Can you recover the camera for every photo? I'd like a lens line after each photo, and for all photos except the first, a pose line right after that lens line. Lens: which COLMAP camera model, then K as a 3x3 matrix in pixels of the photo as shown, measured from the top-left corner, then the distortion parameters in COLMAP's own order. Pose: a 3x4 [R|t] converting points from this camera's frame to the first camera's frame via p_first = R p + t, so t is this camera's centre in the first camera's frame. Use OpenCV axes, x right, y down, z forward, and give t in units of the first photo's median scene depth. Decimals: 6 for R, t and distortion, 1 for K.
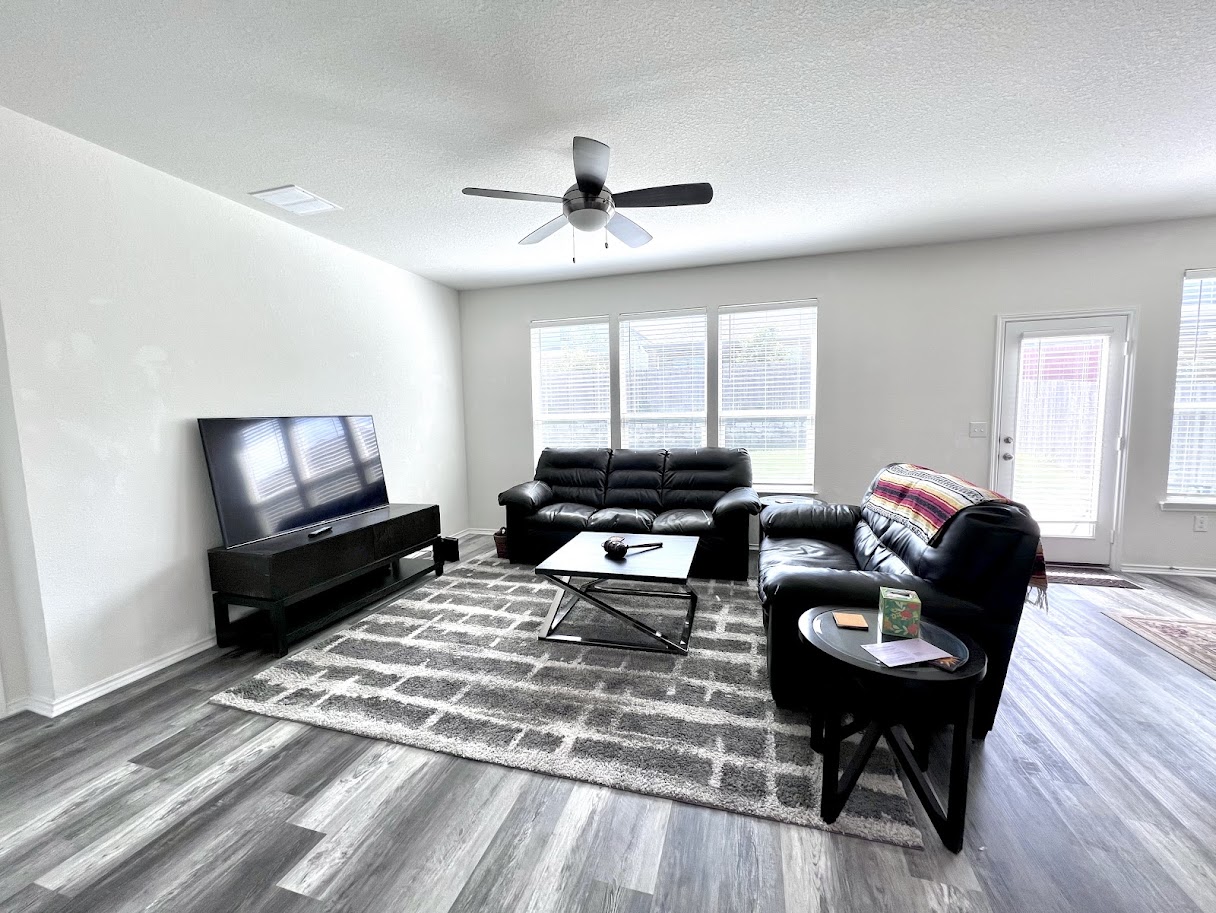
lens RADIAL K [[484.3, 0, 609.7], [0, 484.3, 458.7], [0, 0, 1]] dist [-0.003354, 0.000721]
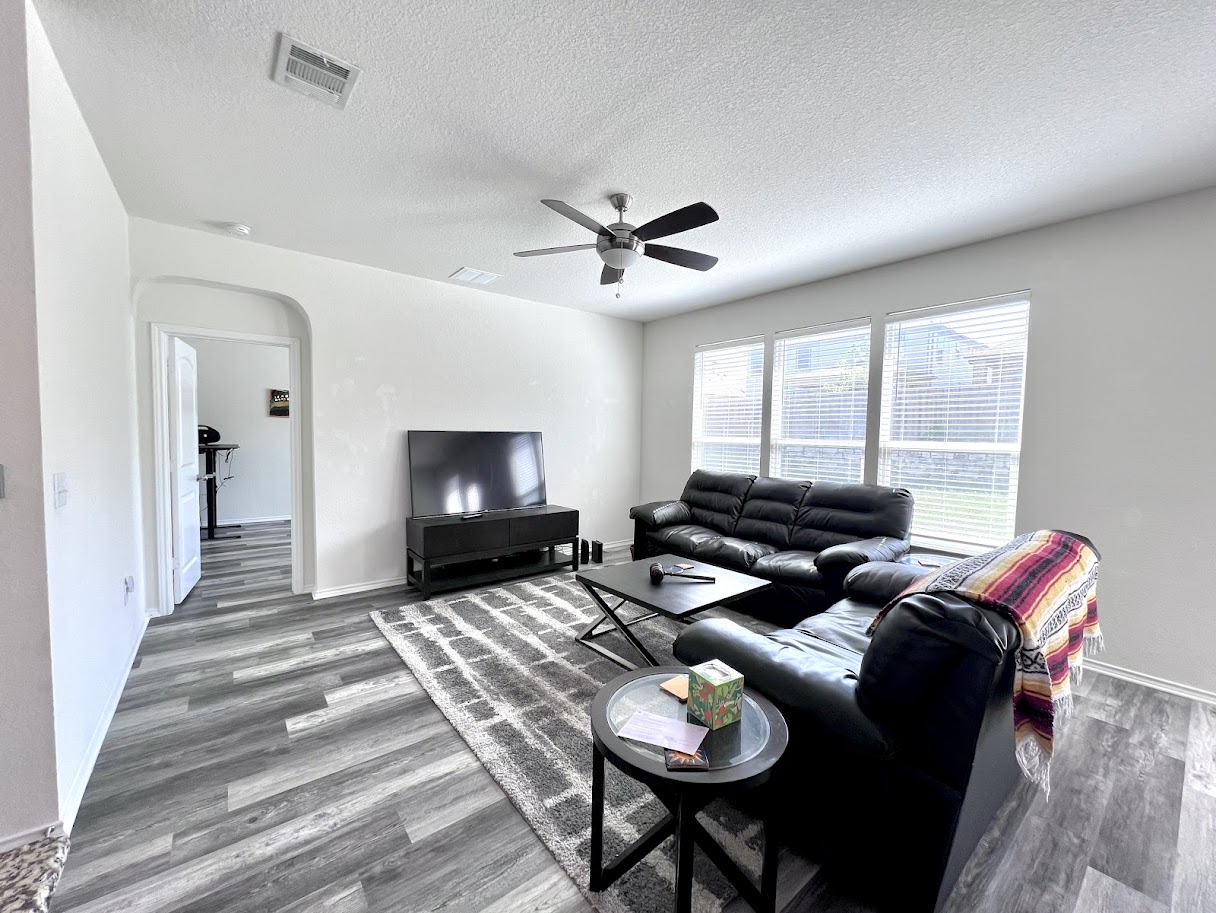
lens RADIAL K [[484.3, 0, 610.5], [0, 484.3, 459.4], [0, 0, 1]] dist [-0.003354, 0.000721]
pose [[0.818390, 0.066704, -0.570778, 0.517648], [-0.087489, 0.996125, -0.009030, -0.032531], [0.567964, 0.057326, 0.821055, 0.116761]]
